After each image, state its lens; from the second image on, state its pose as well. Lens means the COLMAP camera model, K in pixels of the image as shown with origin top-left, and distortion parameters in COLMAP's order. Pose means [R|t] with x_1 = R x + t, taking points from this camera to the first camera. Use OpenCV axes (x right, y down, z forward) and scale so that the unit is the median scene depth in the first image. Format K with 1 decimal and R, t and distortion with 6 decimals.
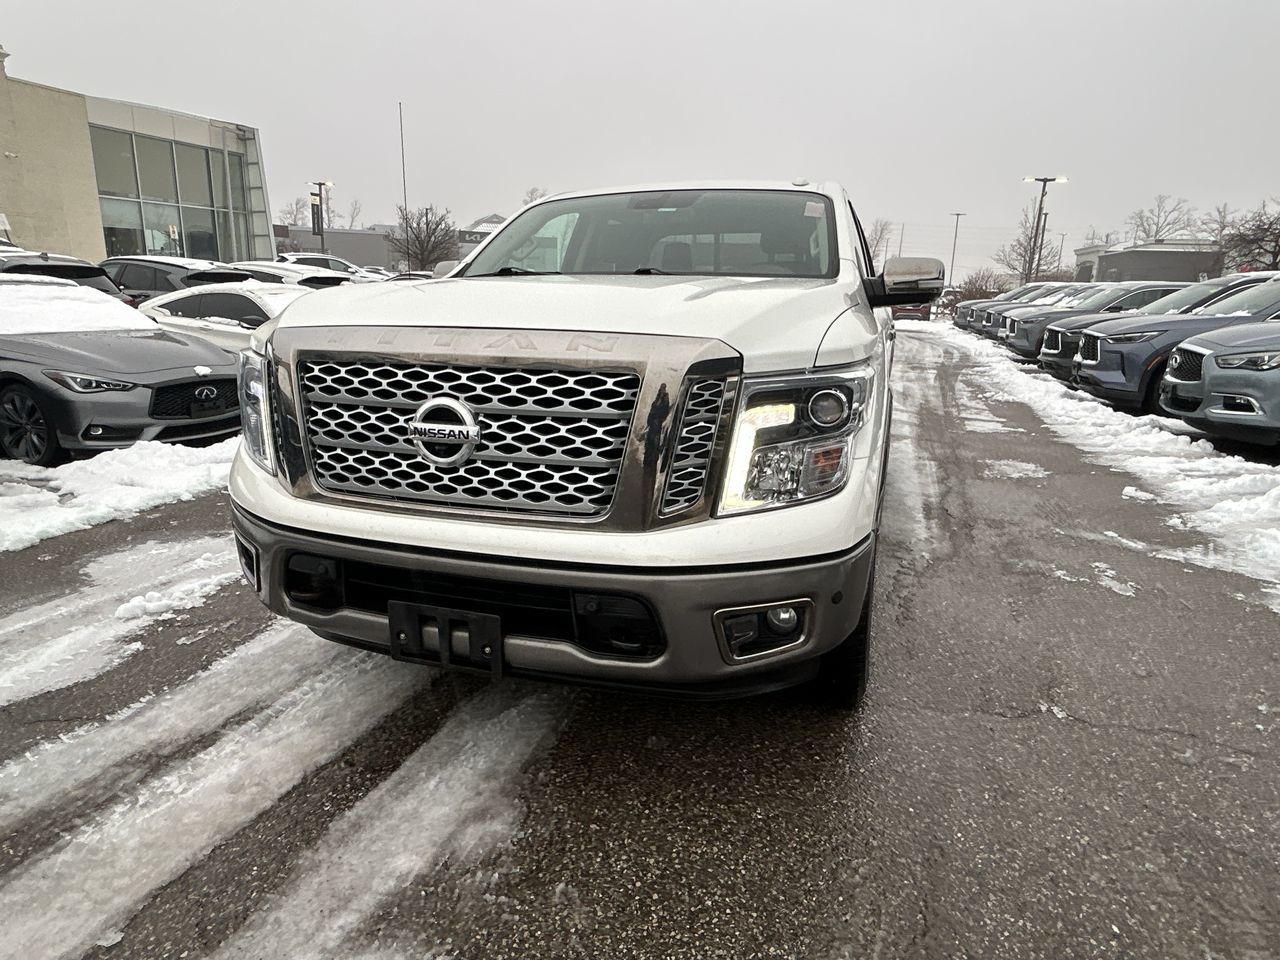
lens RADIAL K [[763.8, 0, 640.7], [0, 763.8, 477.0], [0, 0, 1]] dist [-0.014935, 0.010734]
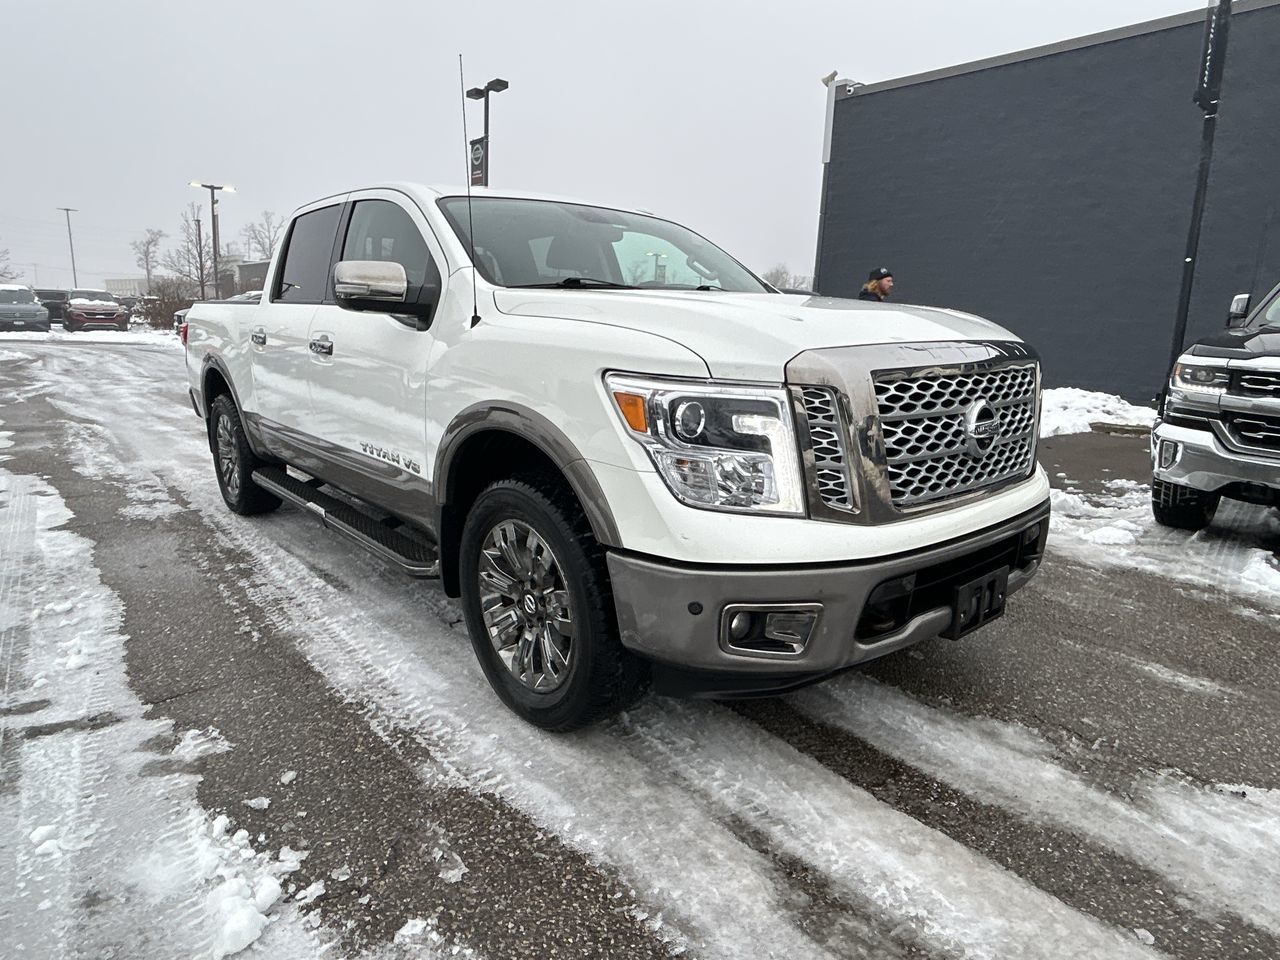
lens RADIAL K [[763.8, 0, 637.7], [0, 763.8, 477.1], [0, 0, 1]] dist [-0.014935, 0.010734]
pose [[0.516130, -0.180552, 0.837264, -1.196504], [0.188319, 0.977530, 0.094712, -0.153611], [-0.835551, 0.108789, 0.538534, 0.629728]]
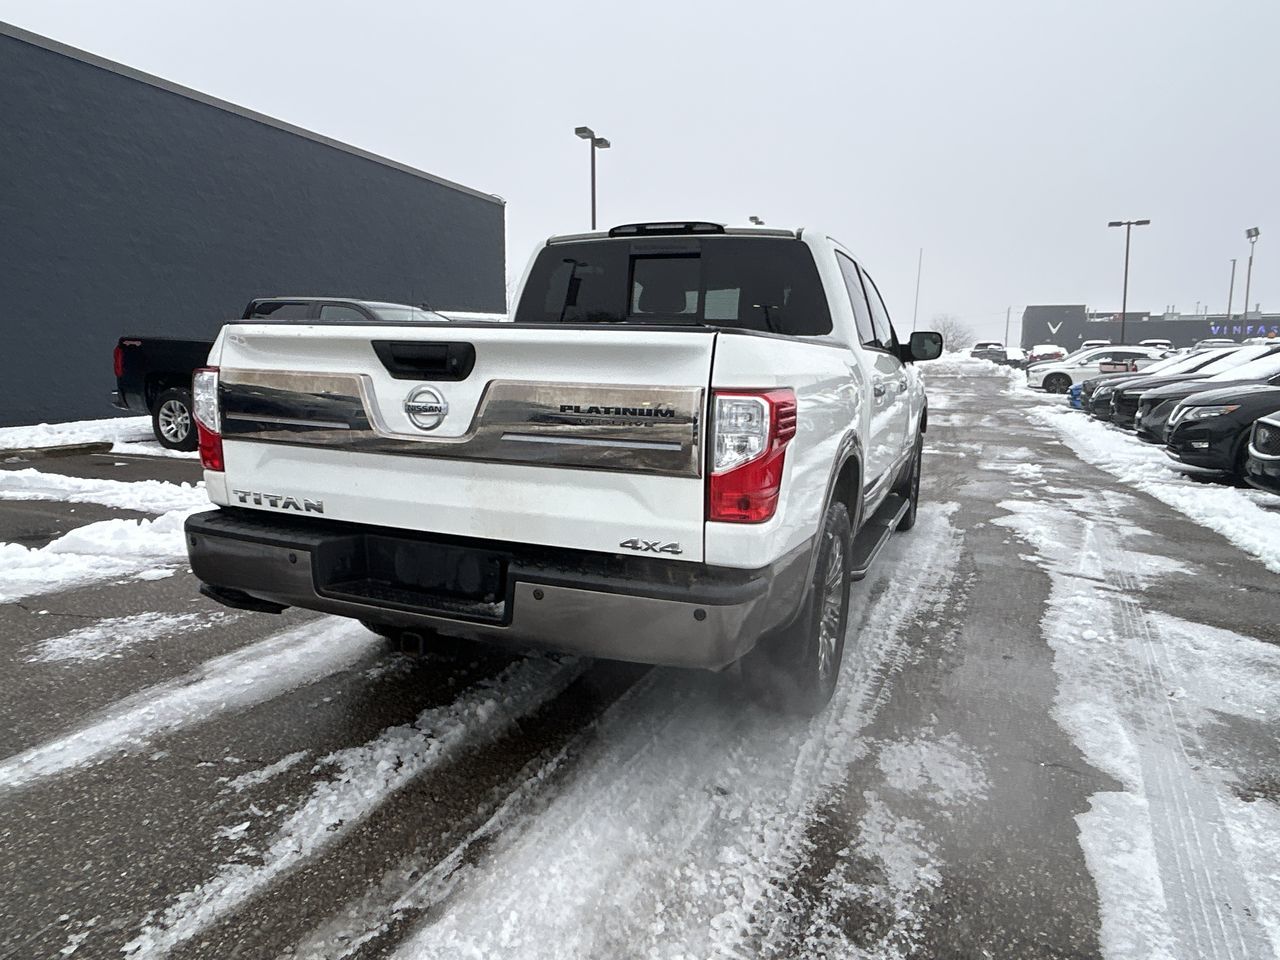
lens RADIAL K [[859.9, 0, 638.6], [0, 859.9, 482.9], [0, 0, 1]] dist [-0.007406, -0.000337]
pose [[-0.996512, -0.047008, 0.068952, 0.213501], [-0.017993, 0.927848, 0.372523, -0.911709], [-0.081488, 0.369983, -0.925458, 3.918274]]
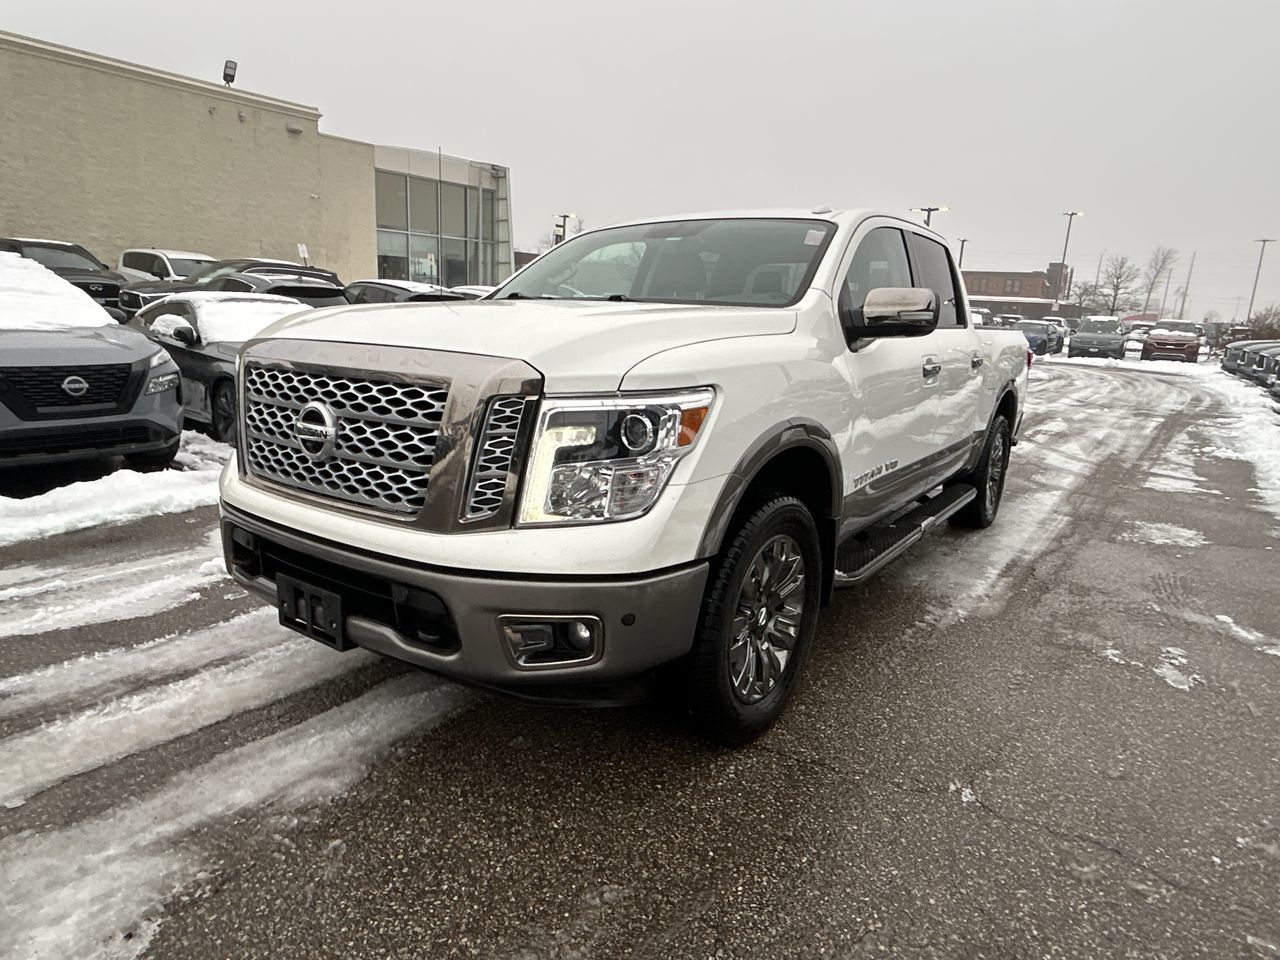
lens RADIAL K [[763.8, 0, 640.4], [0, 763.8, 478.8], [0, 0, 1]] dist [-0.014935, 0.010734]
pose [[0.955837, 0.081879, -0.282262, 0.420956], [-0.090796, 0.995695, -0.018633, -0.007934], [0.279521, 0.043439, 0.959157, 0.024336]]
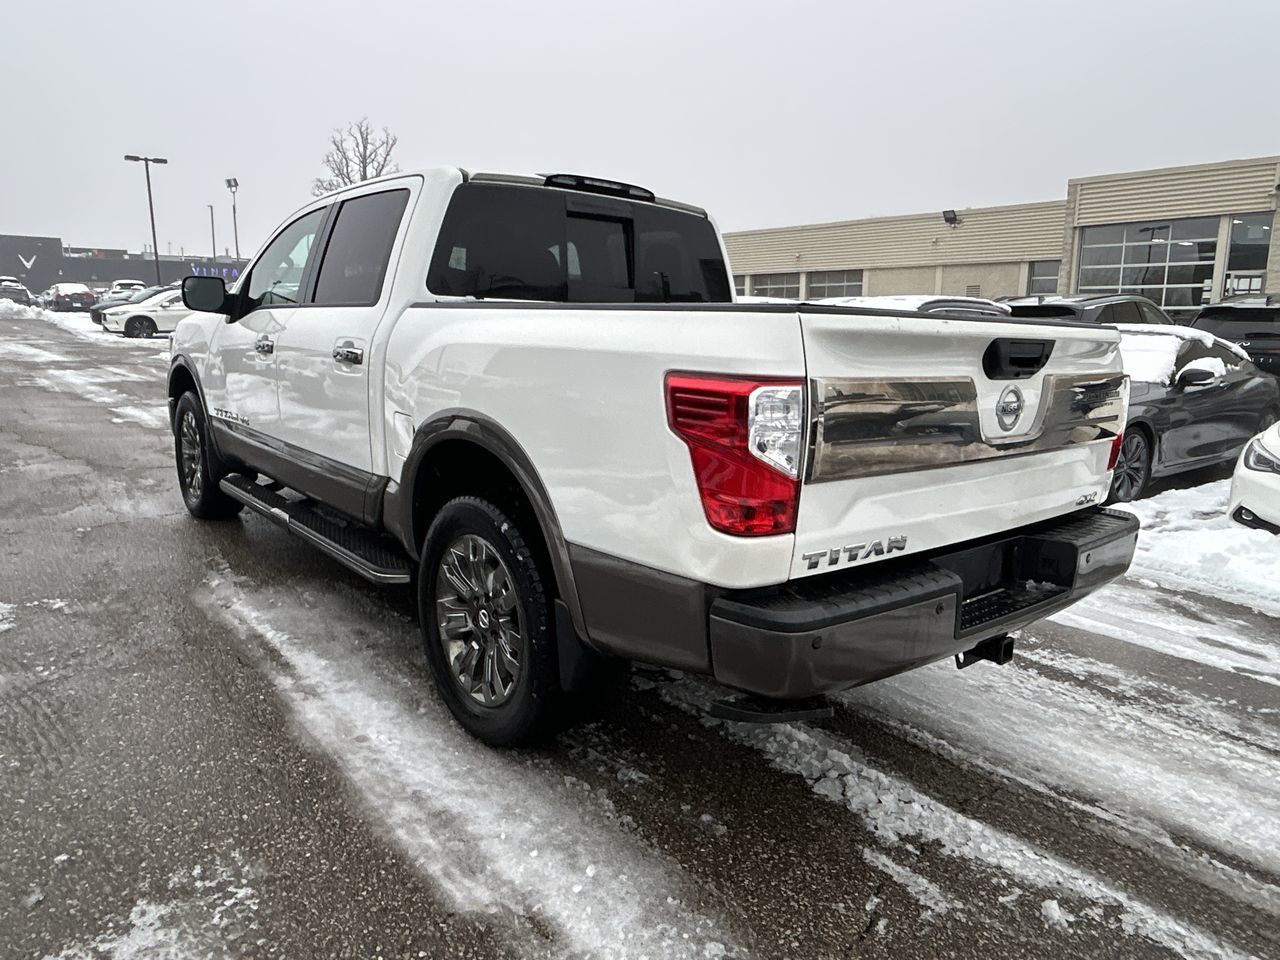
lens RADIAL K [[859.9, 0, 641.0], [0, 859.9, 481.5], [0, 0, 1]] dist [-0.007406, -0.000337]
pose [[-0.527216, 0.125736, -0.840377, 1.600624], [-0.233748, 0.929376, 0.285696, -0.713064], [0.816949, 0.347059, -0.460592, 3.098475]]
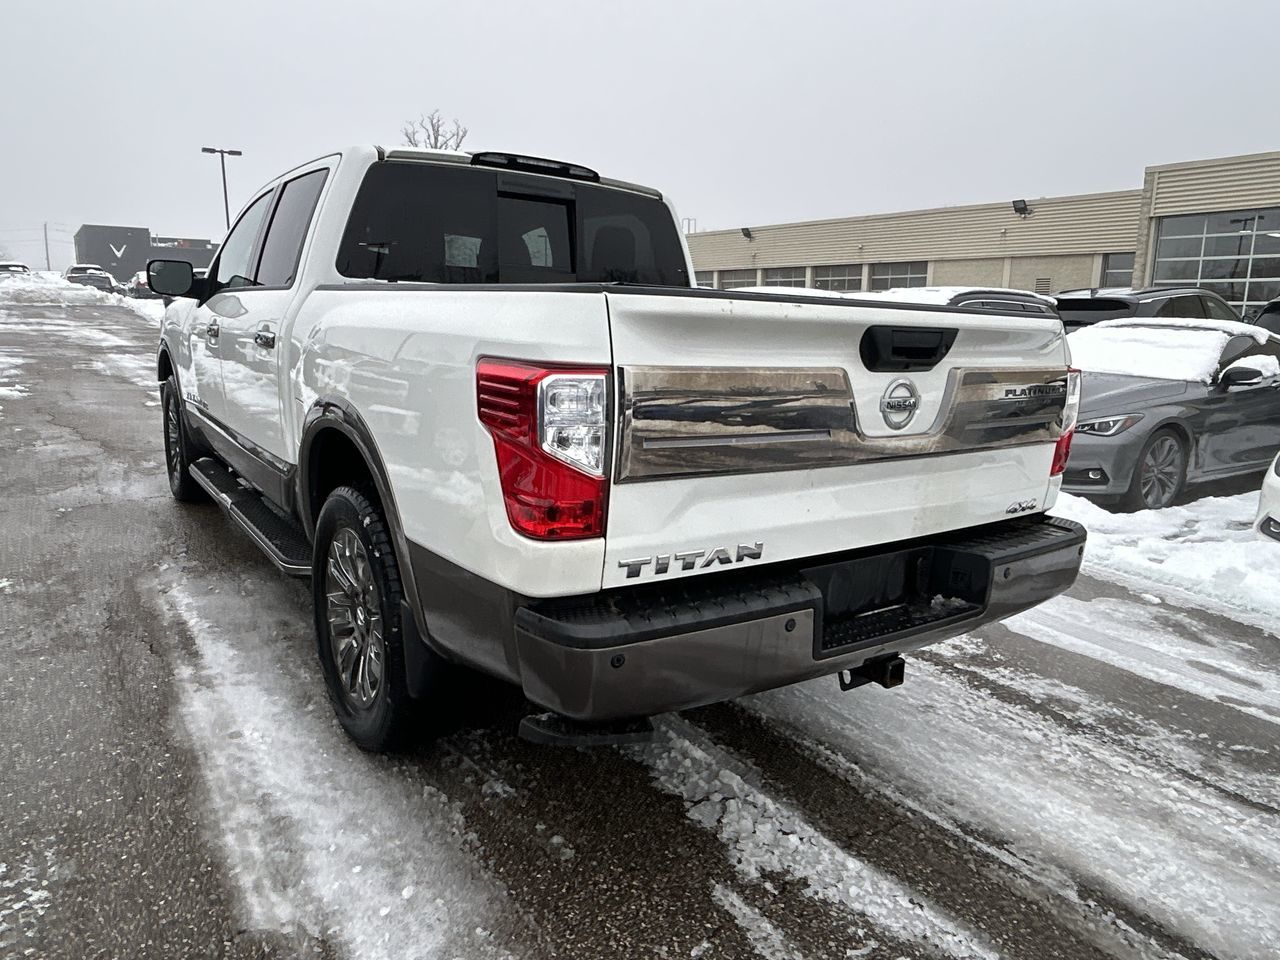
lens RADIAL K [[859.9, 0, 641.2], [0, 859.9, 481.6], [0, 0, 1]] dist [-0.007406, -0.000337]
pose [[-0.592308, 0.120433, -0.796660, 1.411081], [-0.232431, 0.921189, 0.312068, -0.749037], [0.771458, 0.370009, -0.517635, 3.242452]]
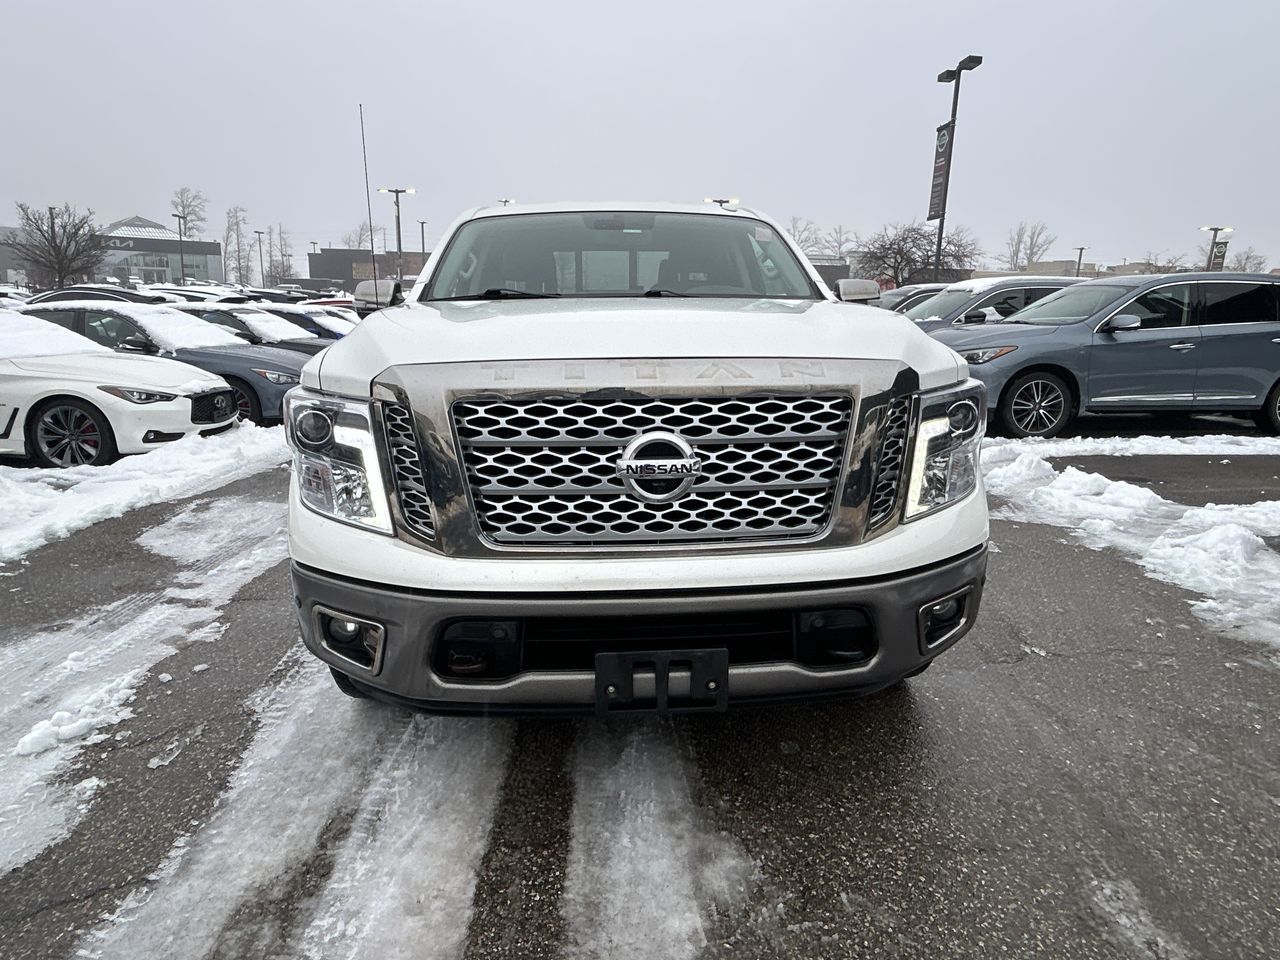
lens RADIAL K [[763.8, 0, 639.2], [0, 763.8, 476.4], [0, 0, 1]] dist [-0.014935, 0.010734]
pose [[0.925549, -0.093686, 0.366854, -0.488605], [0.098669, 0.995107, 0.005193, -0.042640], [-0.365546, 0.031391, 0.930264, 0.090322]]
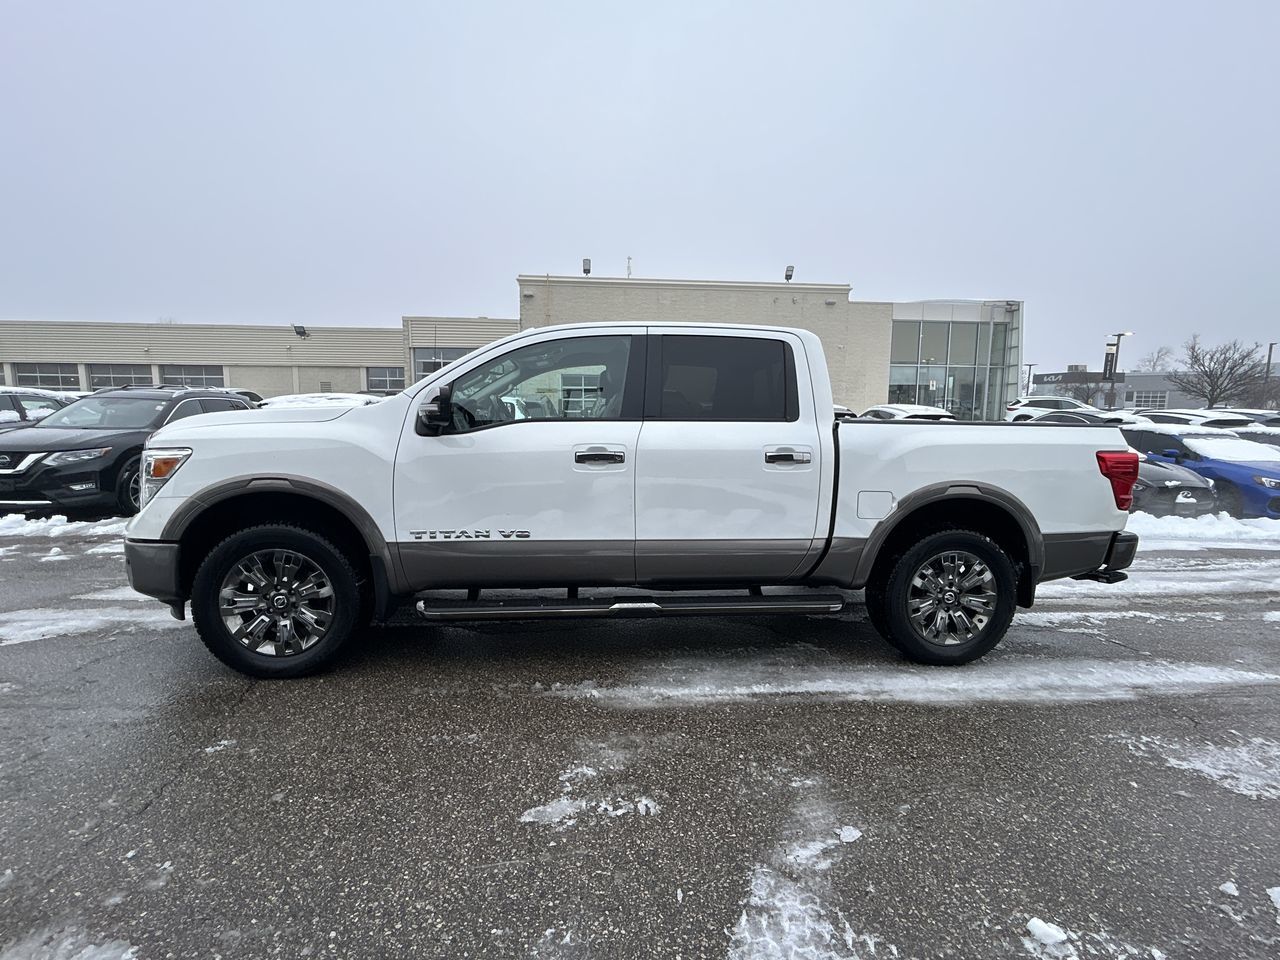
lens RADIAL K [[586.5, 0, 639.8], [0, 586.5, 481.8], [0, 0, 1]] dist [-0.003809, 0.001852]
pose [[0.414569, 0.088598, -0.905695, 1.703774], [-0.222049, 0.975015, -0.006260, -0.260993], [0.882511, 0.203704, 0.423884, 1.161956]]
